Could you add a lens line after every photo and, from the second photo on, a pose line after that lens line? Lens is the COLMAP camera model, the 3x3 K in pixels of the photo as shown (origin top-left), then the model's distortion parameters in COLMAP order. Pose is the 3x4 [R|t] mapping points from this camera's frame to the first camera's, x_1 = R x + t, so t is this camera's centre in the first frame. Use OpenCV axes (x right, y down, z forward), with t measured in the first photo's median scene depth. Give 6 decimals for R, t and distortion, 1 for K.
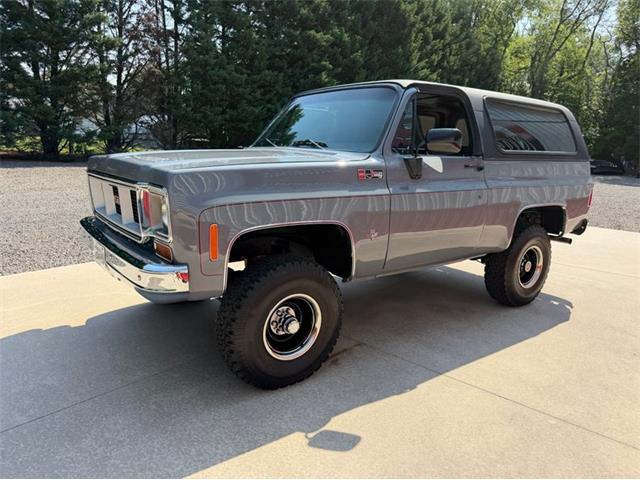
lens RADIAL K [[454.7, 0, 314.8], [0, 454.7, 240.7], [0, 0, 1]] dist [0.006037, -0.009027]
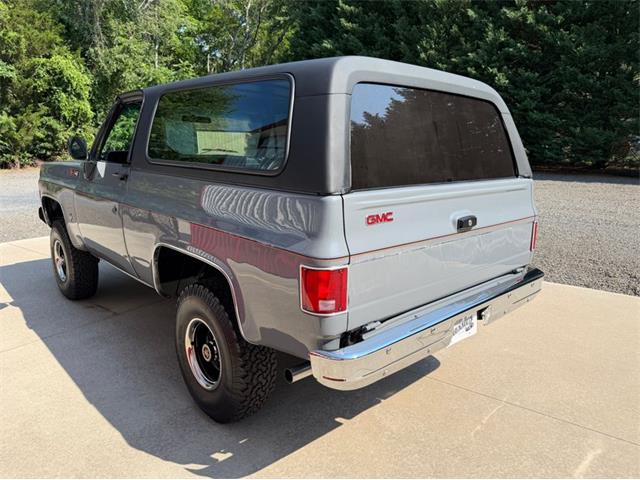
lens RADIAL K [[454.7, 0, 314.8], [0, 454.7, 240.7], [0, 0, 1]] dist [0.006037, -0.009027]
pose [[0.122351, 0.186857, -0.974738, 1.356248], [-0.218243, 0.963144, 0.157240, -0.278484], [0.968194, 0.193491, 0.158622, 1.319159]]
